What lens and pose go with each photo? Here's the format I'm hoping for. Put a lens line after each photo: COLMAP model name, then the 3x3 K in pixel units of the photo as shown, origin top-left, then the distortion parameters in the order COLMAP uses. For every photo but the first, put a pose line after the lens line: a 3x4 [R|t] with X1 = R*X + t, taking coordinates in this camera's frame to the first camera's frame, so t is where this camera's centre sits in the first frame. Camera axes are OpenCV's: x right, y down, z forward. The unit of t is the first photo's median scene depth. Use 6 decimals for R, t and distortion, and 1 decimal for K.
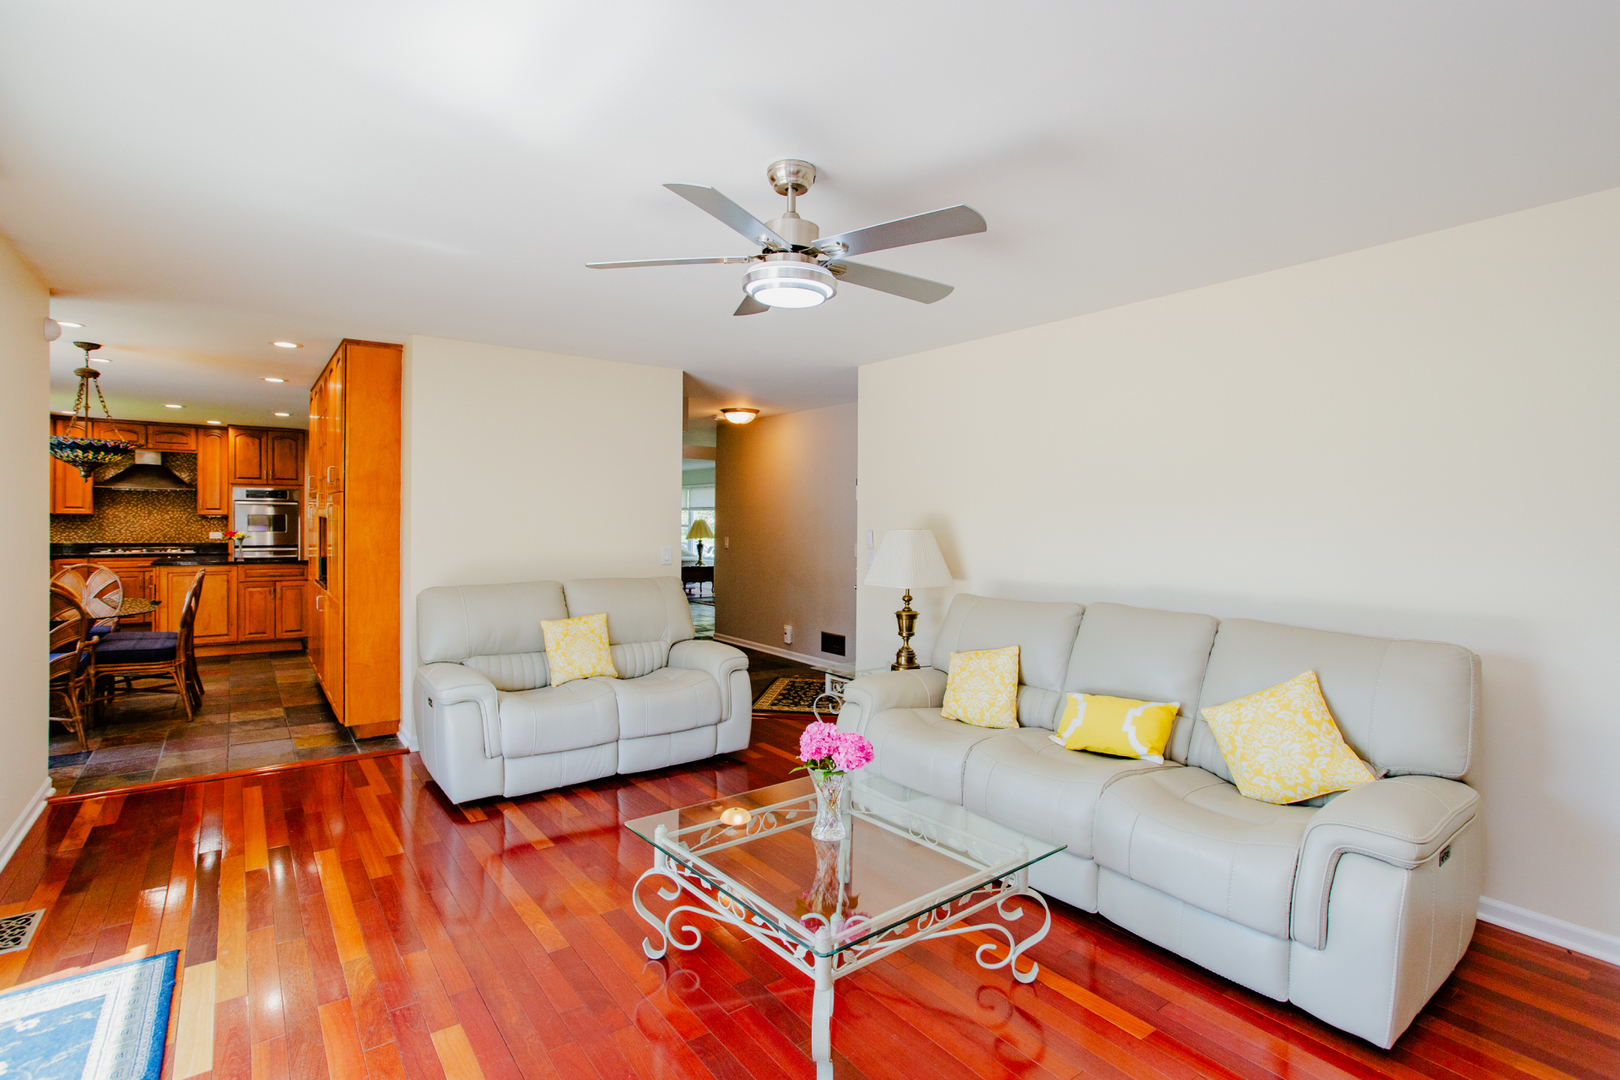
lens RADIAL K [[775.3, 0, 812.1], [0, 775.3, 524.1], [0, 0, 1]] dist [-0.034074, 0.009919]
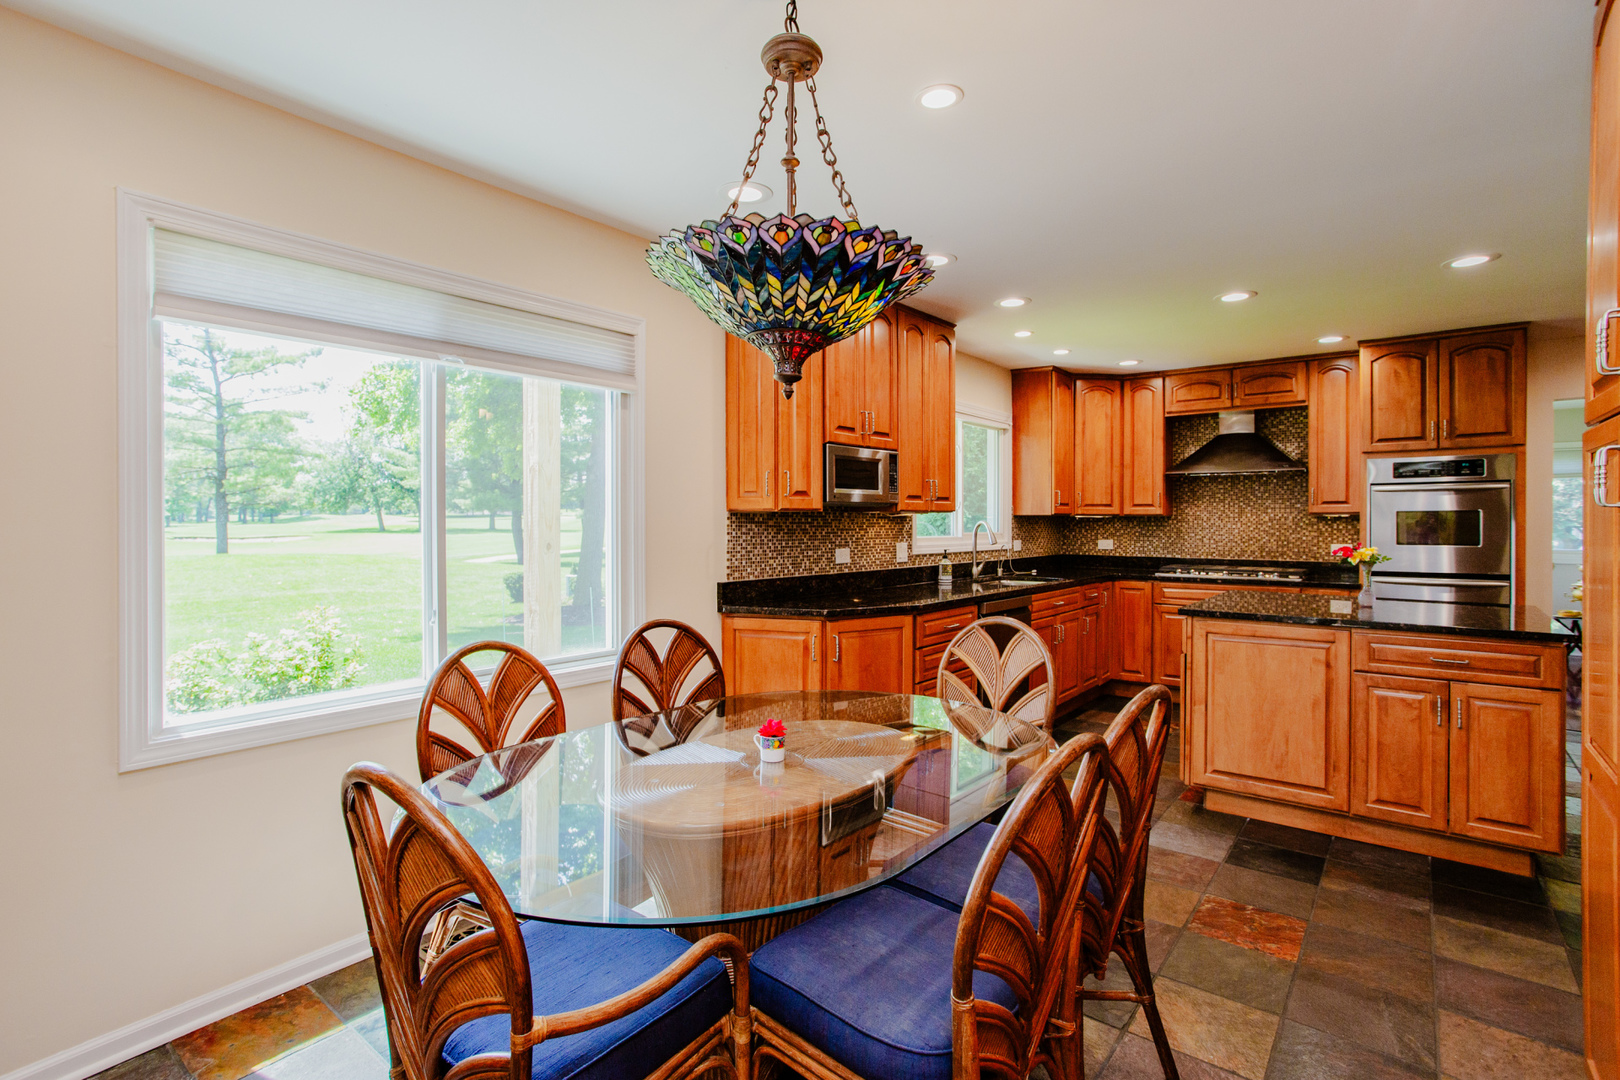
lens RADIAL K [[775.3, 0, 804.9], [0, 775.3, 526.6], [0, 0, 1]] dist [-0.034074, 0.009919]
pose [[0.241926, -0.003607, -0.970288, -0.347957], [-0.009784, 0.999933, -0.006157, 0.004659], [0.970245, 0.010982, 0.241875, 0.502188]]
